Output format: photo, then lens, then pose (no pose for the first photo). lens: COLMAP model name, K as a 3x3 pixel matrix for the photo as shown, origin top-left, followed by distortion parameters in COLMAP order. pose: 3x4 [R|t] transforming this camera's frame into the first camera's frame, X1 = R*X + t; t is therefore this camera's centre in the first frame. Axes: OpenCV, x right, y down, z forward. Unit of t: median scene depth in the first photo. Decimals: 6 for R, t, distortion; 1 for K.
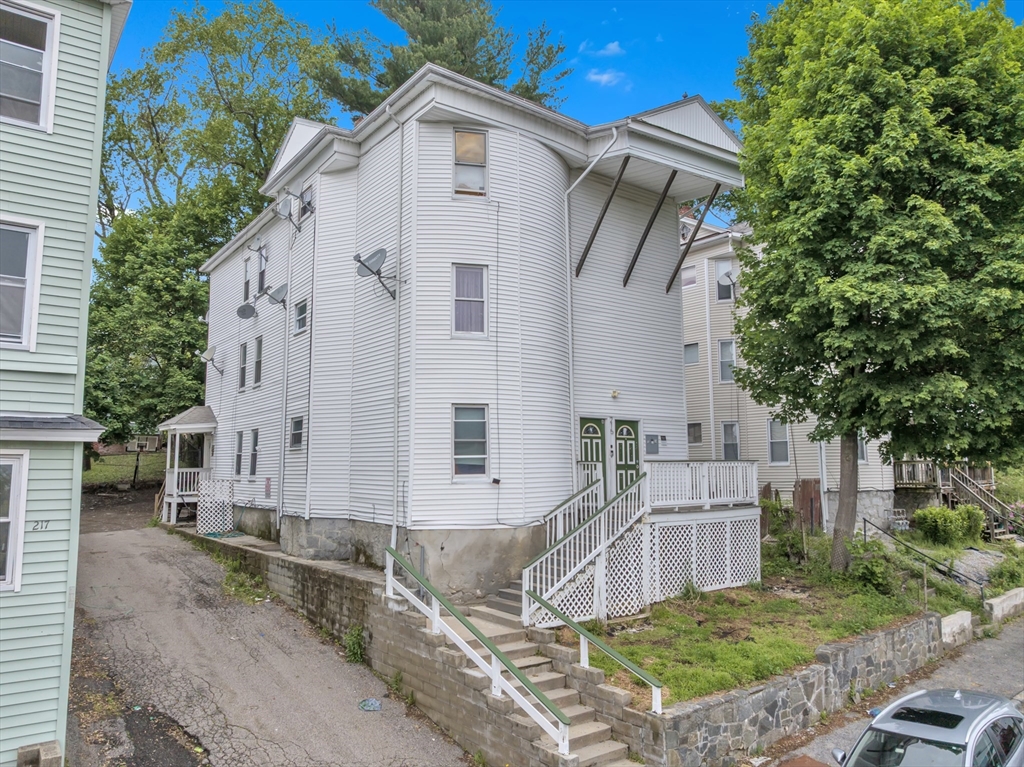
lens RADIAL K [[723.1, 0, 513.5], [0, 723.1, 383.3], [0, 0, 1]] dist [-0.014948, 0.003755]
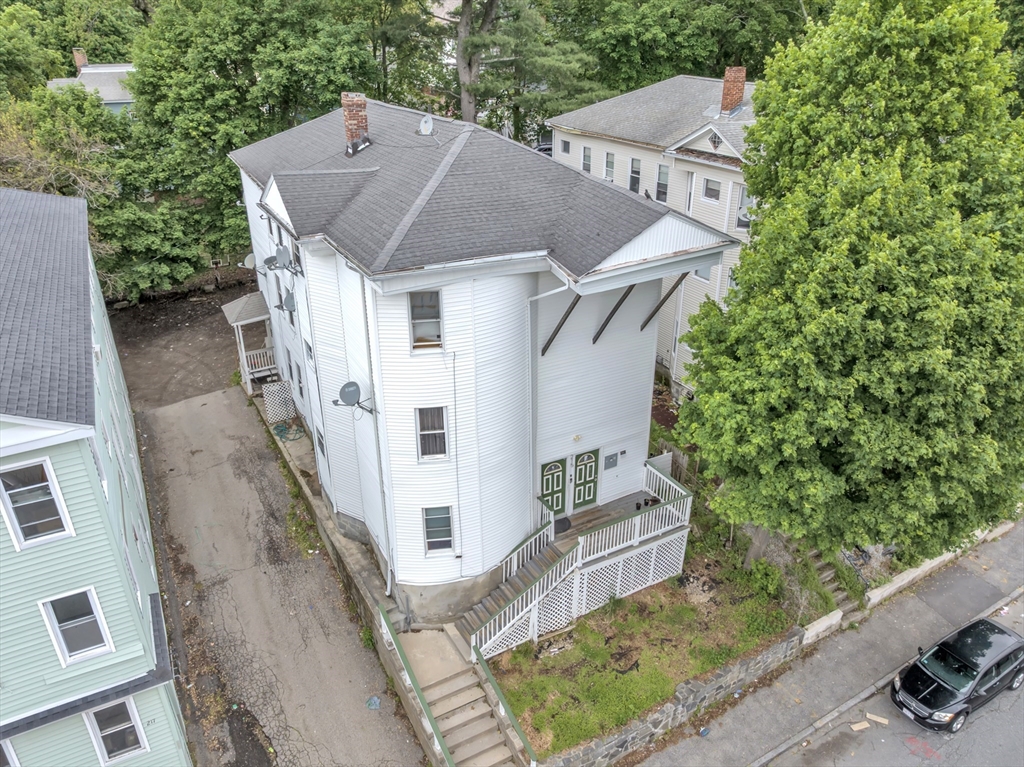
lens RADIAL K [[723.1, 0, 510.0], [0, 723.1, 385.4], [0, 0, 1]] dist [-0.014948, 0.003755]
pose [[0.989716, 0.064455, -0.127701, 0.214159], [0.015470, 0.839266, 0.543501, -0.831775], [0.142206, -0.539887, 0.829638, 0.078566]]
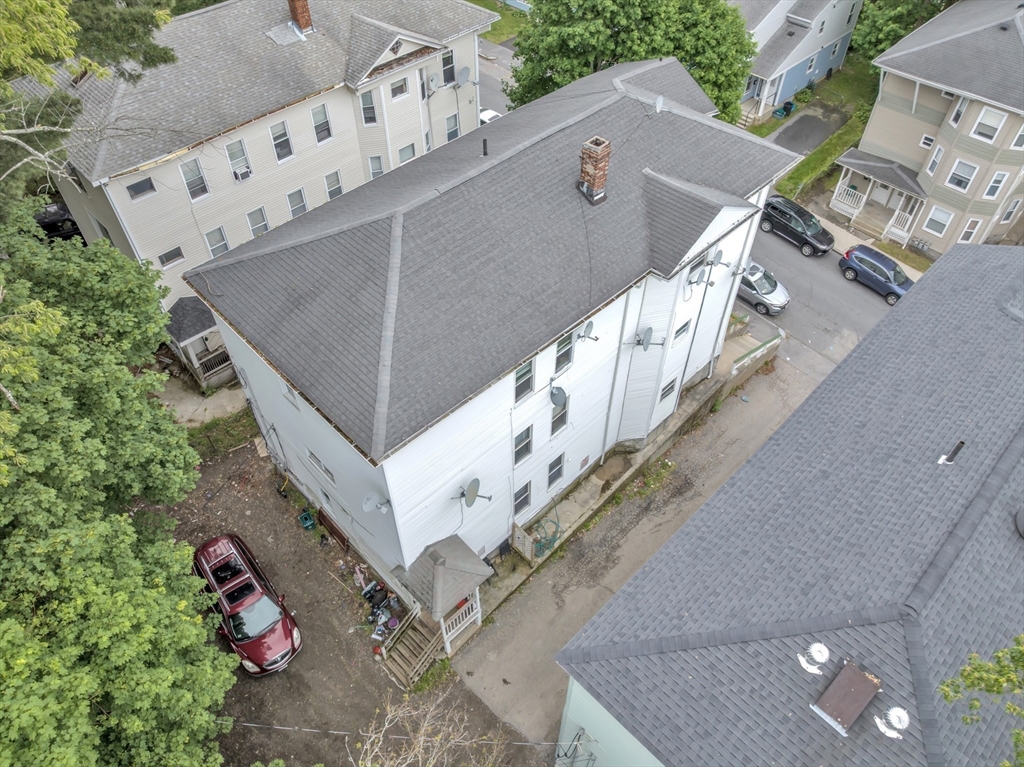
lens RADIAL K [[723.1, 0, 510.5], [0, 723.1, 380.8], [0, 0, 1]] dist [-0.014948, 0.003755]
pose [[-0.140978, -0.734850, 0.663416, -1.420972], [-0.110260, 0.677594, 0.727124, -1.183375], [-0.983854, 0.029361, -0.176550, 1.845230]]
